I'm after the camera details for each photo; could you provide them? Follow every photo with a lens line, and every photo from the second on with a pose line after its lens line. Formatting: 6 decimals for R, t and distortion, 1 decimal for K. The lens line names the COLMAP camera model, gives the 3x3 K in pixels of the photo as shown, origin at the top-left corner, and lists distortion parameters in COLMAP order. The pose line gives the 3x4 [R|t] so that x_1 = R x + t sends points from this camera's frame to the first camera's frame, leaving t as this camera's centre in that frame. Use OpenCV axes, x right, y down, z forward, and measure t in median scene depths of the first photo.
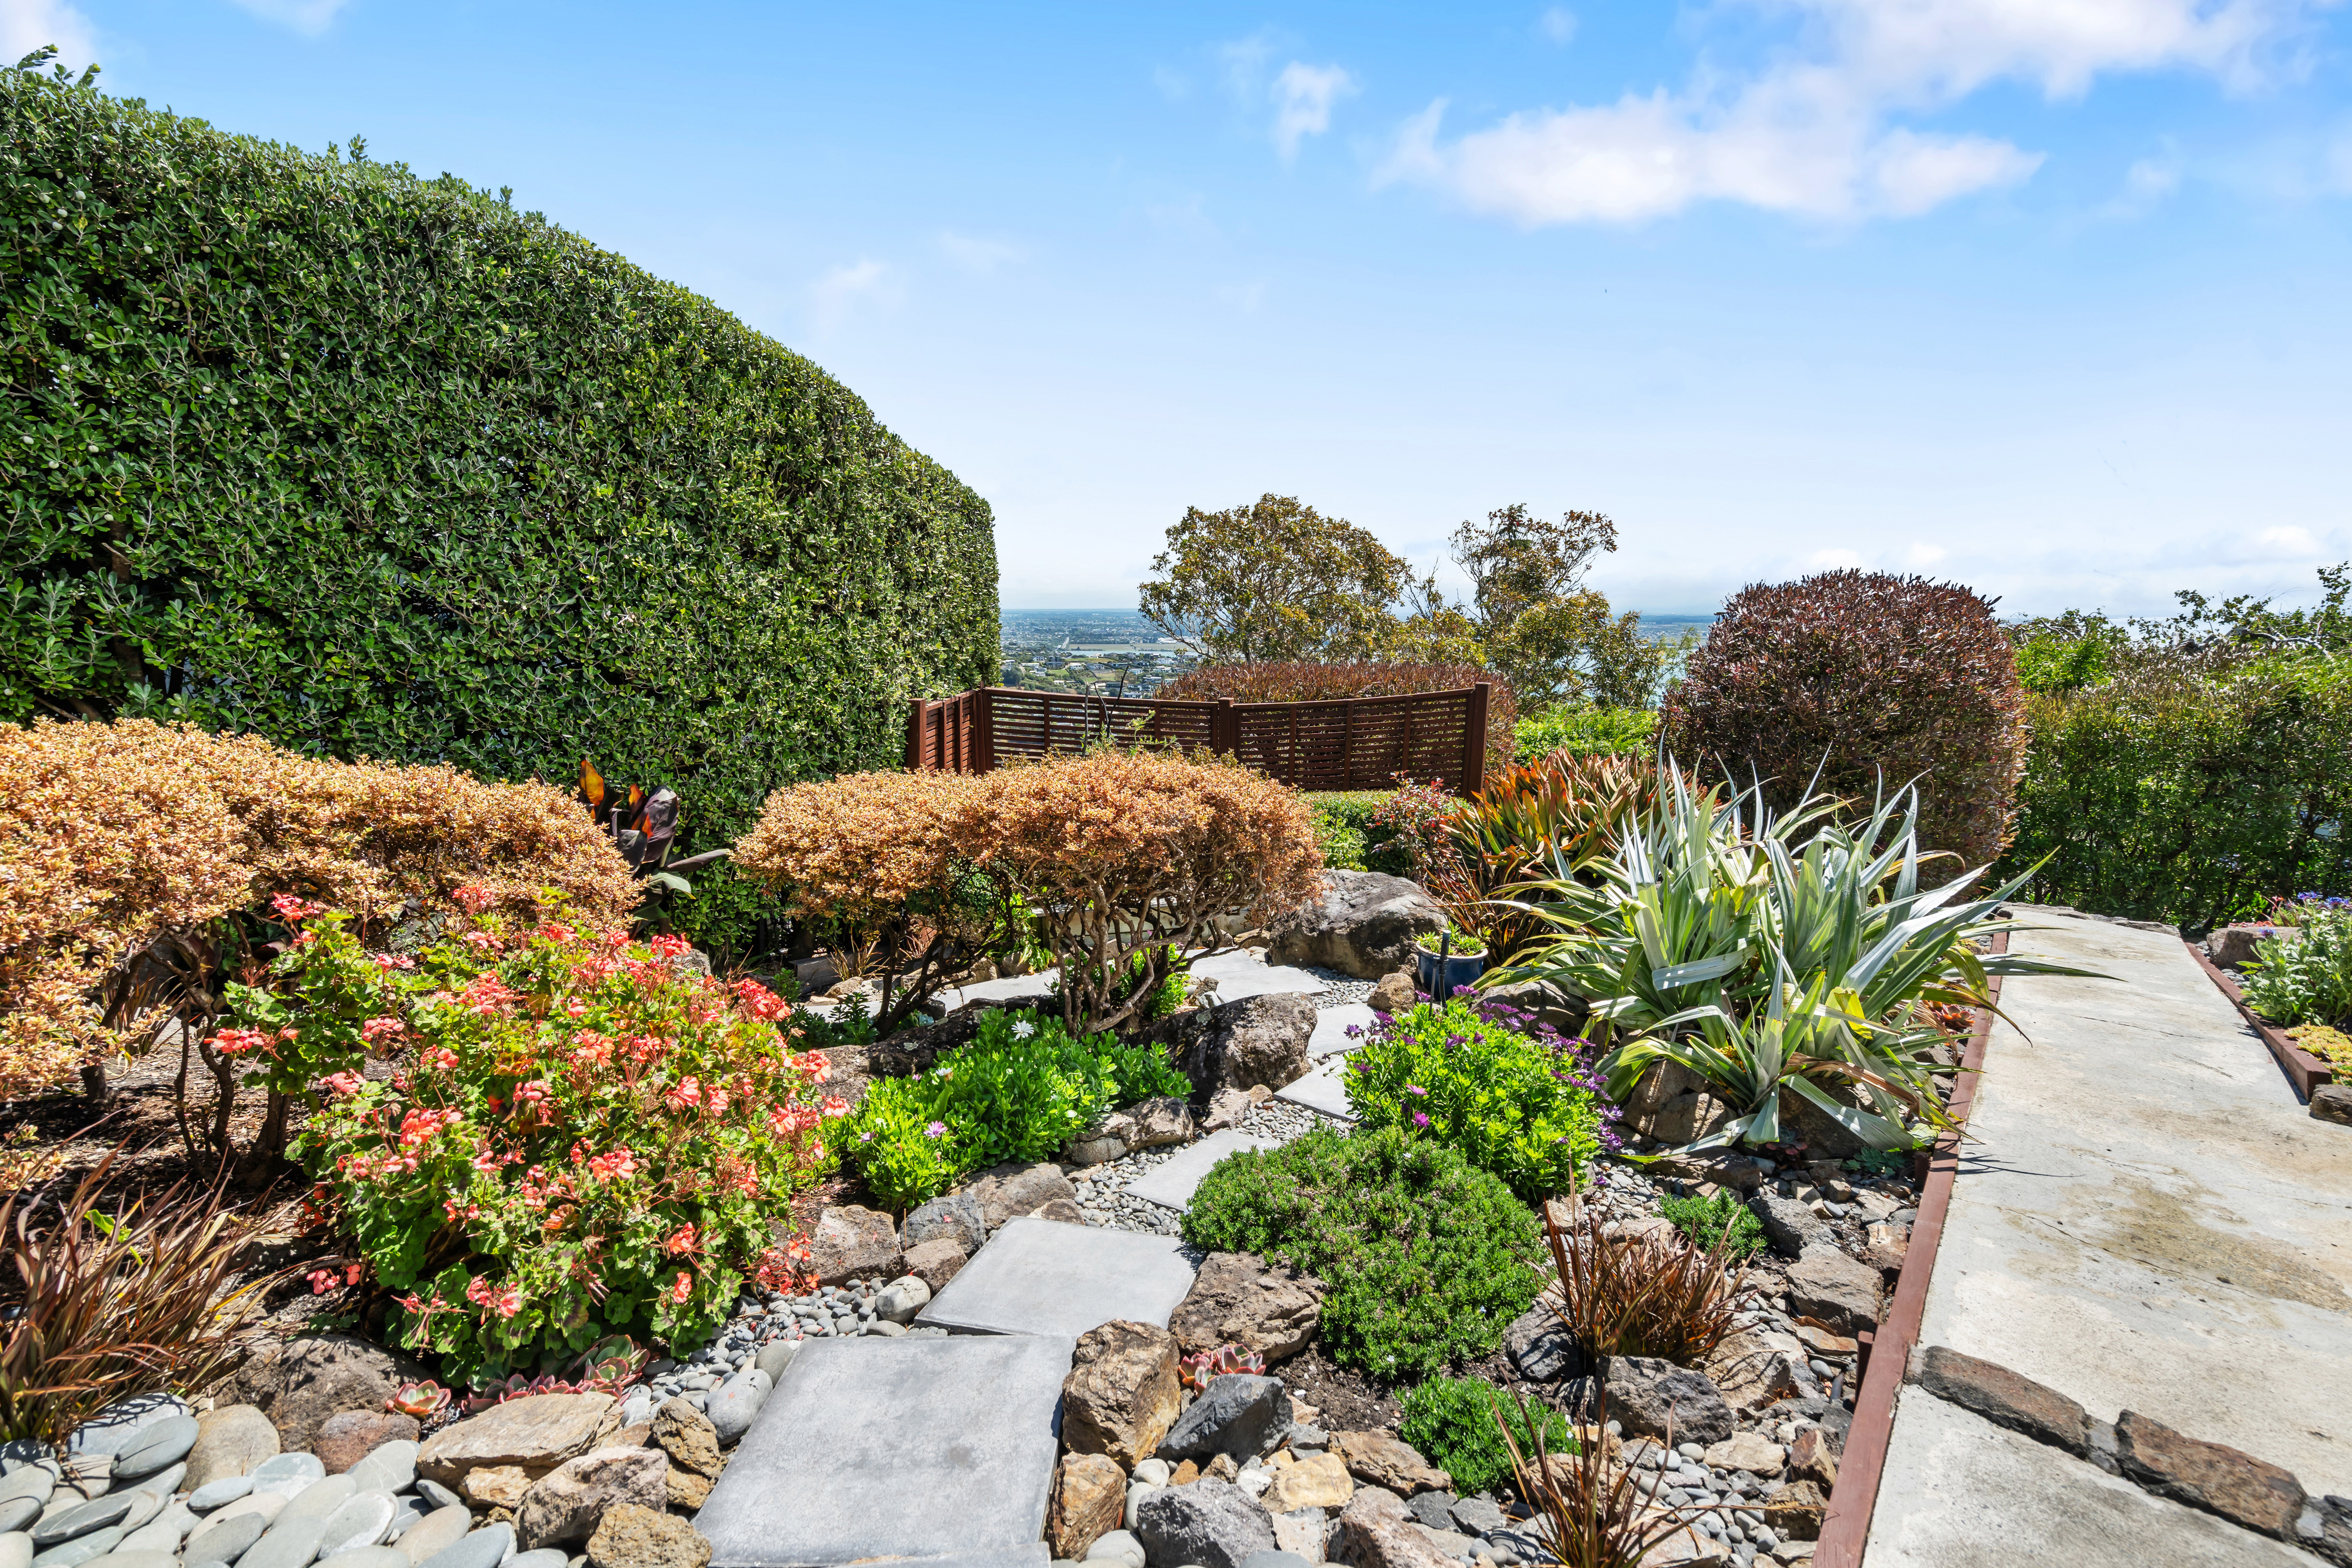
lens RADIAL K [[1065.4, 0, 1164.7], [0, 1065.4, 779.5], [0, 0, 1]] dist [-0.001954, -0.000159]
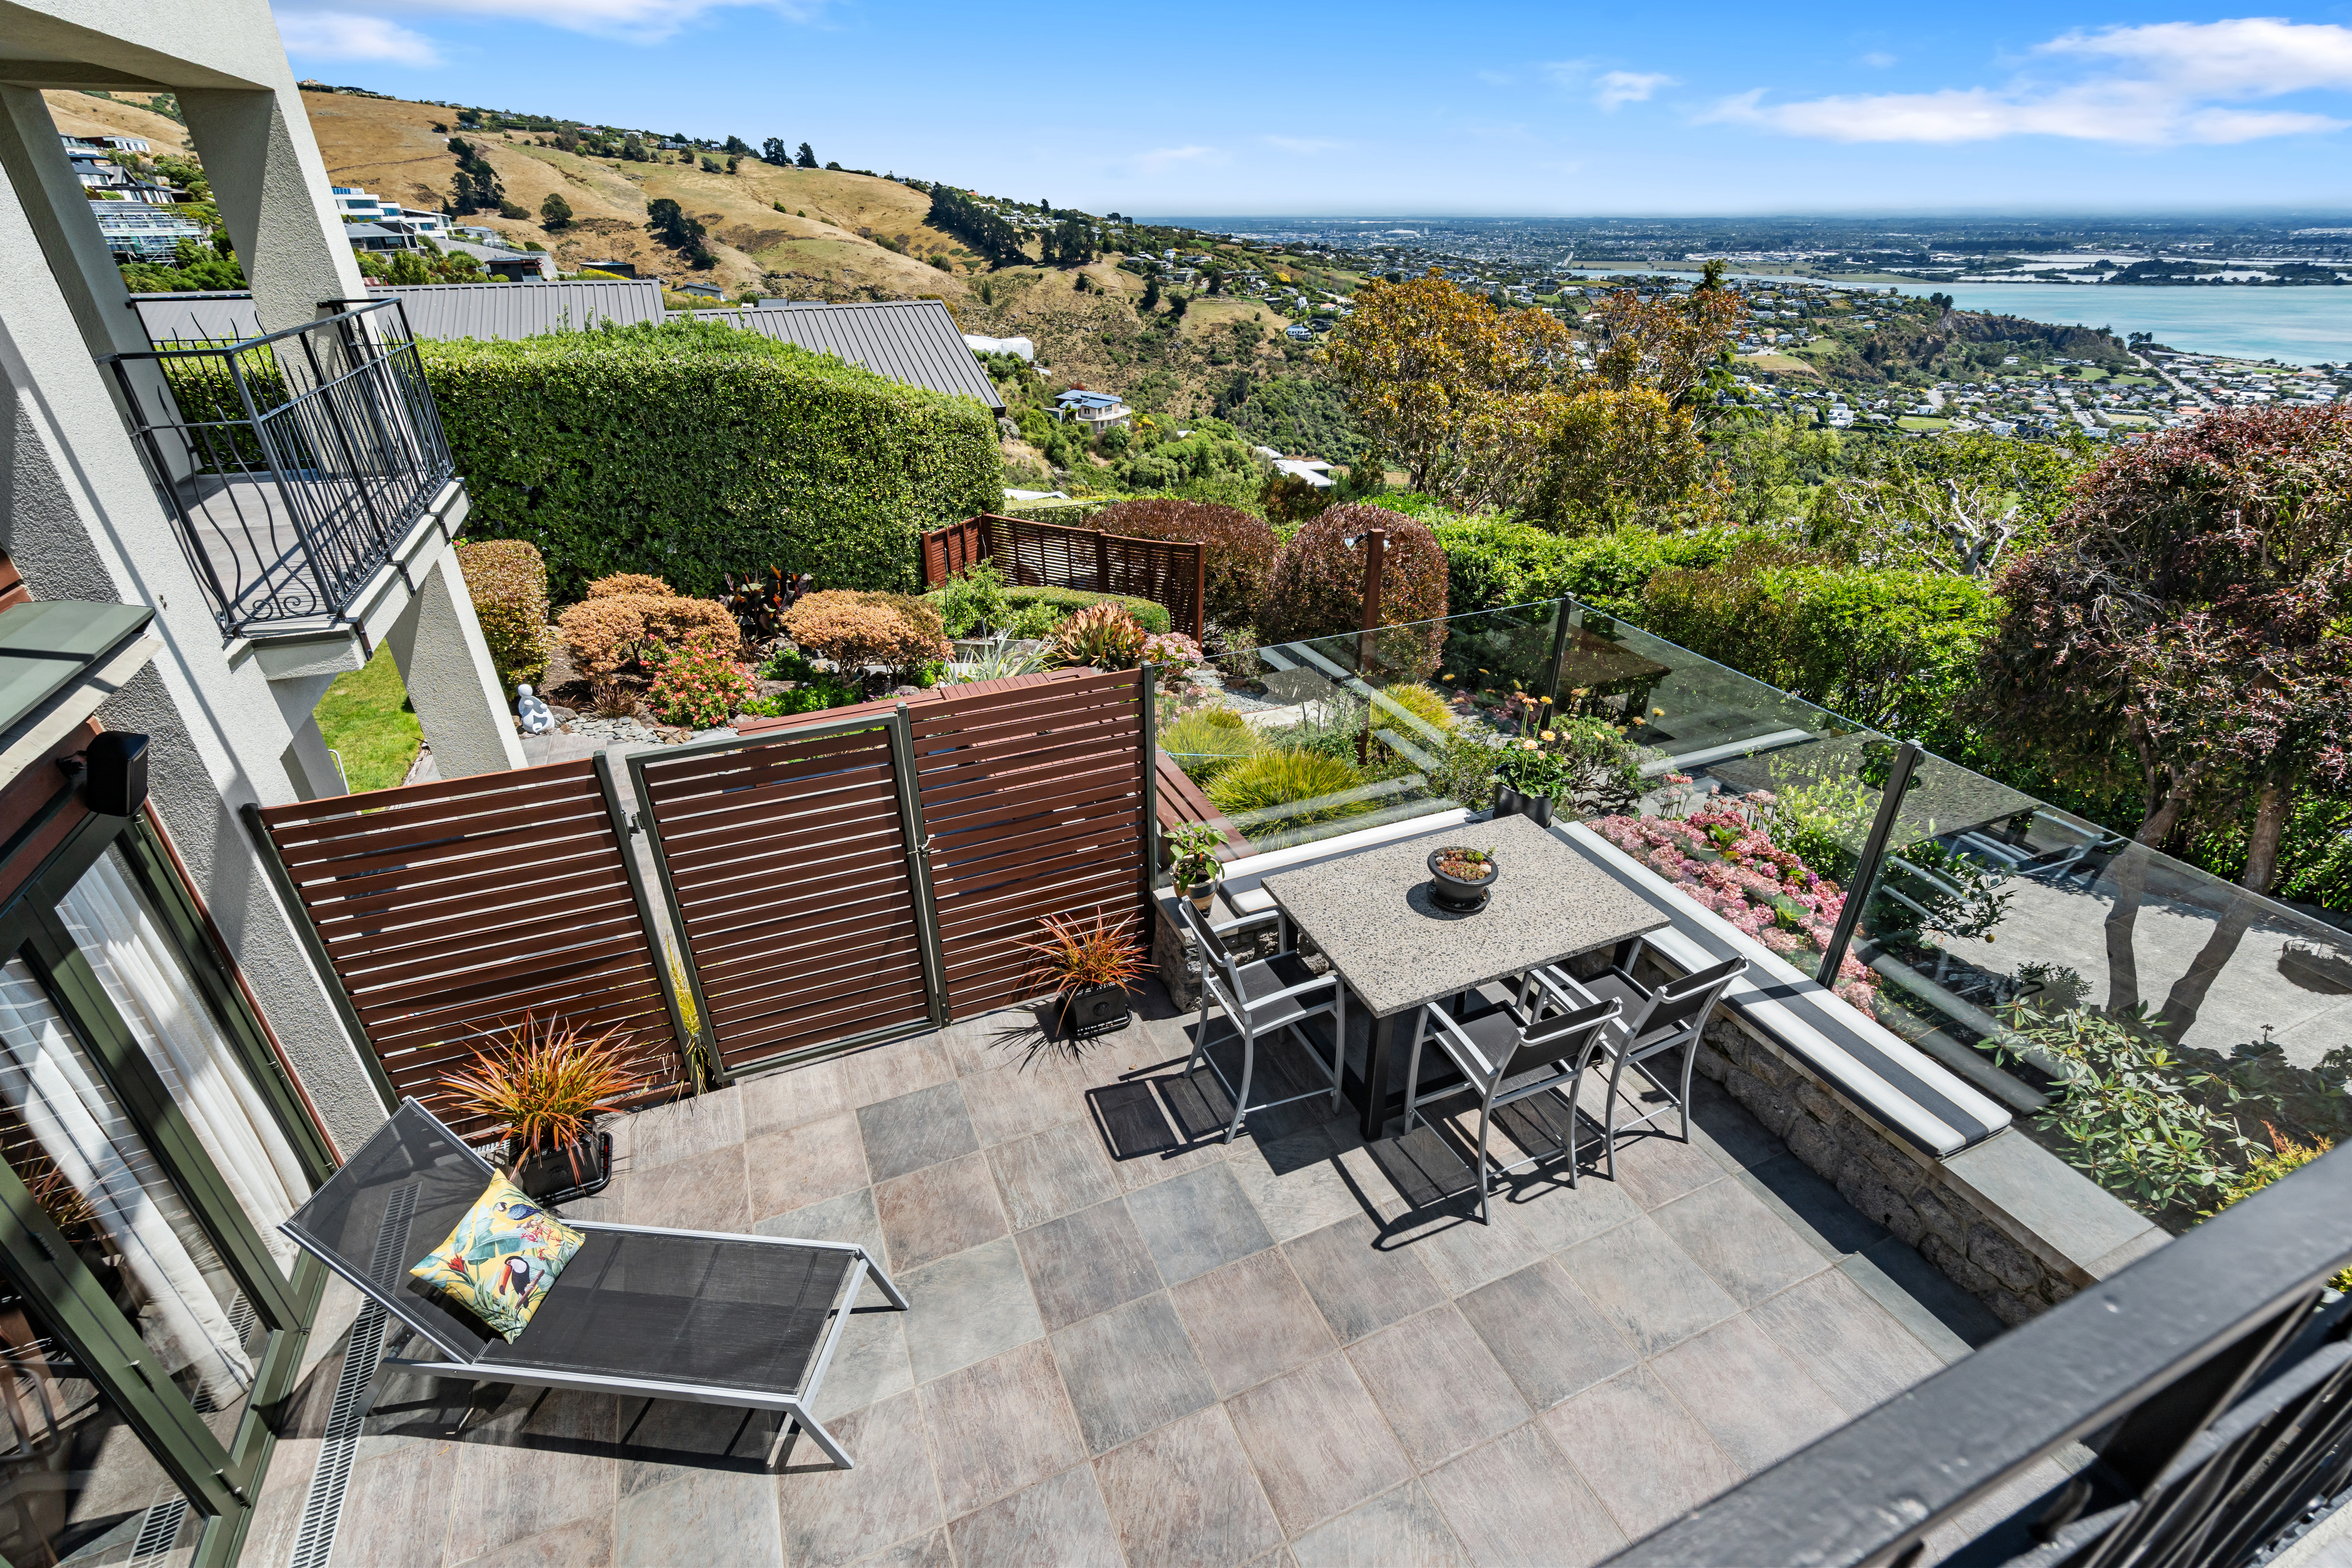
lens RADIAL K [[1065.4, 0, 1184.0], [0, 1065.4, 788.5], [0, 0, 1]] dist [-0.001954, -0.000159]
pose [[0.909856, 0.201431, -0.362749, 1.520031], [-0.066532, 0.933770, 0.351636, -0.506096], [0.409554, -0.295804, 0.862998, -1.111877]]
